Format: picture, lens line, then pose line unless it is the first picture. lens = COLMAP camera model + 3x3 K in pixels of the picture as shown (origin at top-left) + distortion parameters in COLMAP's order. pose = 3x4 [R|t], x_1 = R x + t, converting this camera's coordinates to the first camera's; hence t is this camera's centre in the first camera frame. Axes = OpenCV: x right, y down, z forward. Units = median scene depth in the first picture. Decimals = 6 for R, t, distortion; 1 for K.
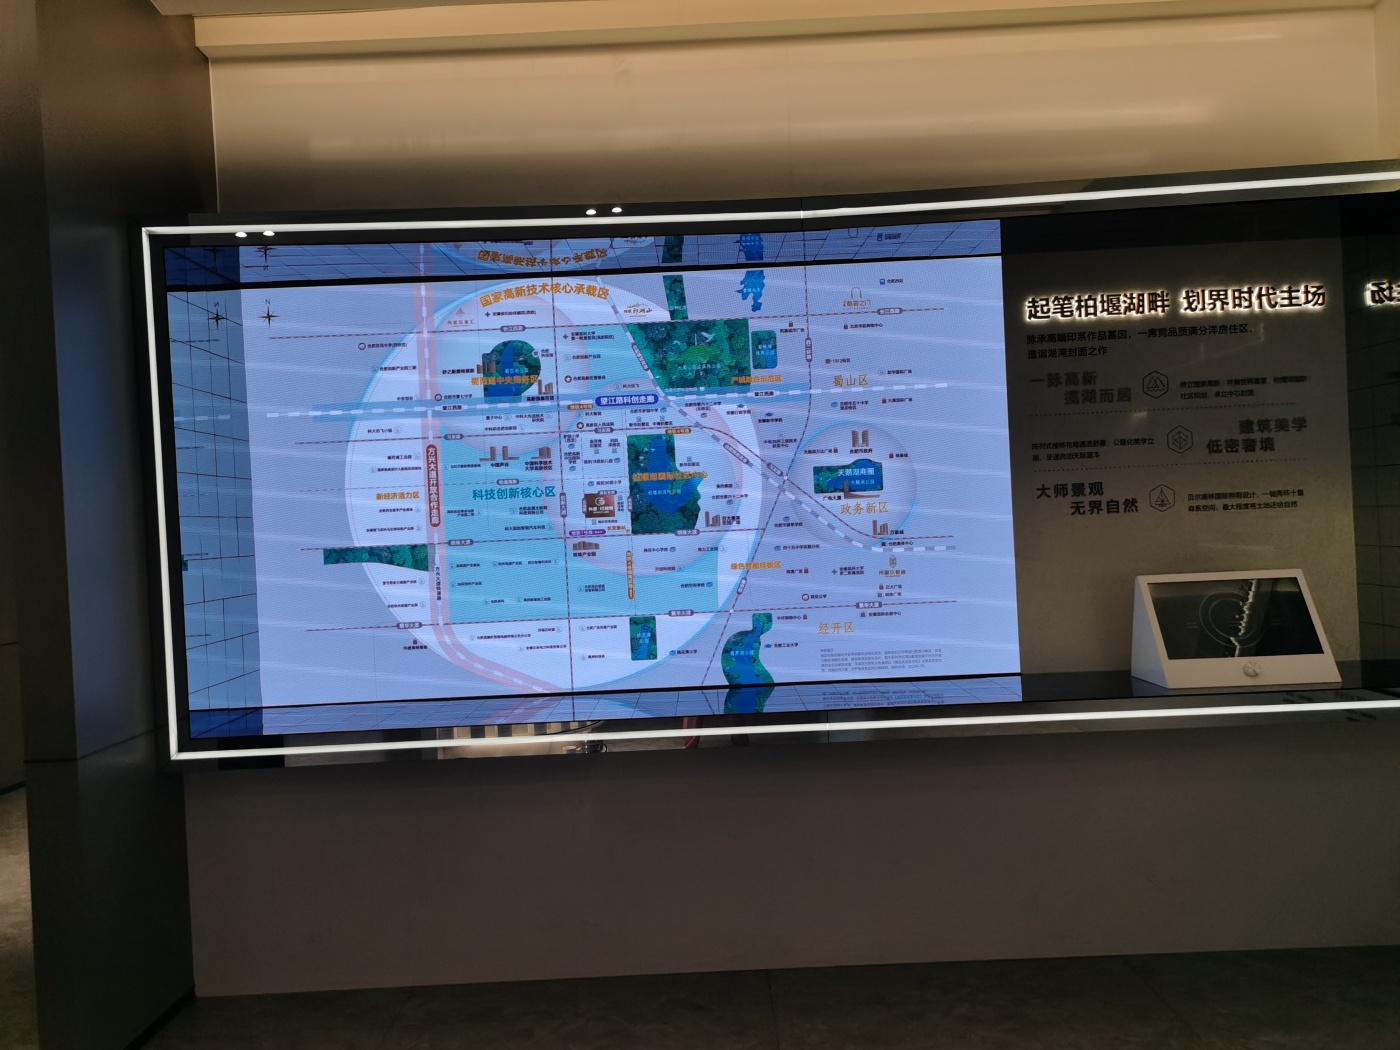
lens RADIAL K [[1106.3, 0, 692.9], [0, 1106.3, 476.7], [0, 0, 1]] dist [0.065919, -0.009214]
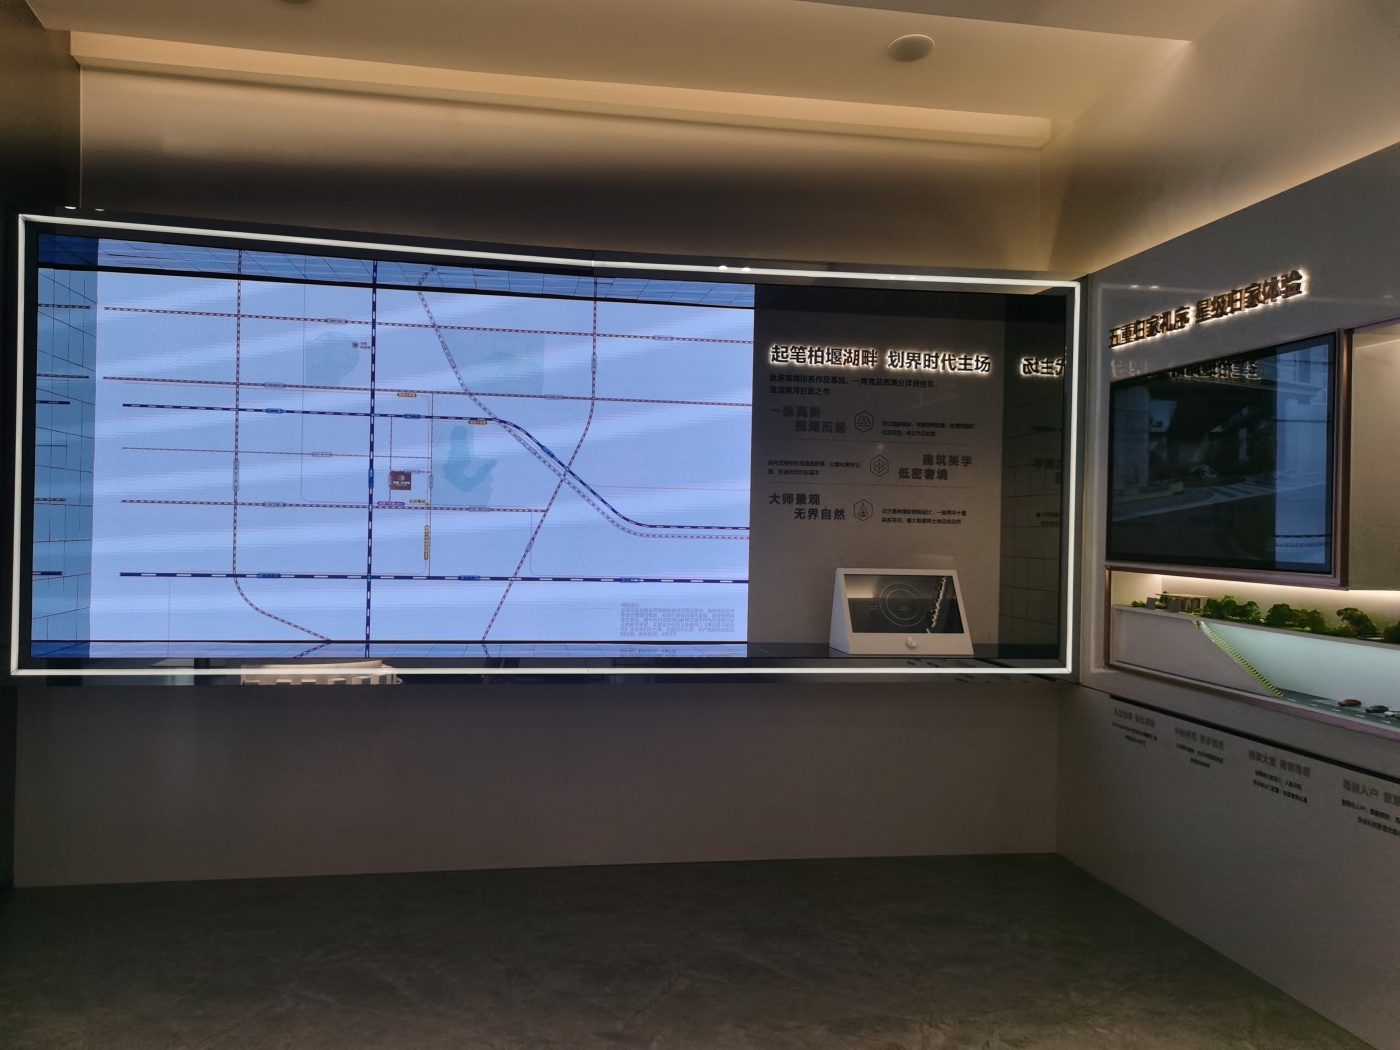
lens RADIAL K [[1106.3, 0, 698.9], [0, 1106.3, 491.4], [0, 0, 1]] dist [0.065919, -0.009214]
pose [[0.982689, 0.070701, 0.171240, 0.015167], [-0.072240, 0.997383, 0.002768, 0.007821], [-0.170596, -0.015090, 0.985225, -0.222881]]
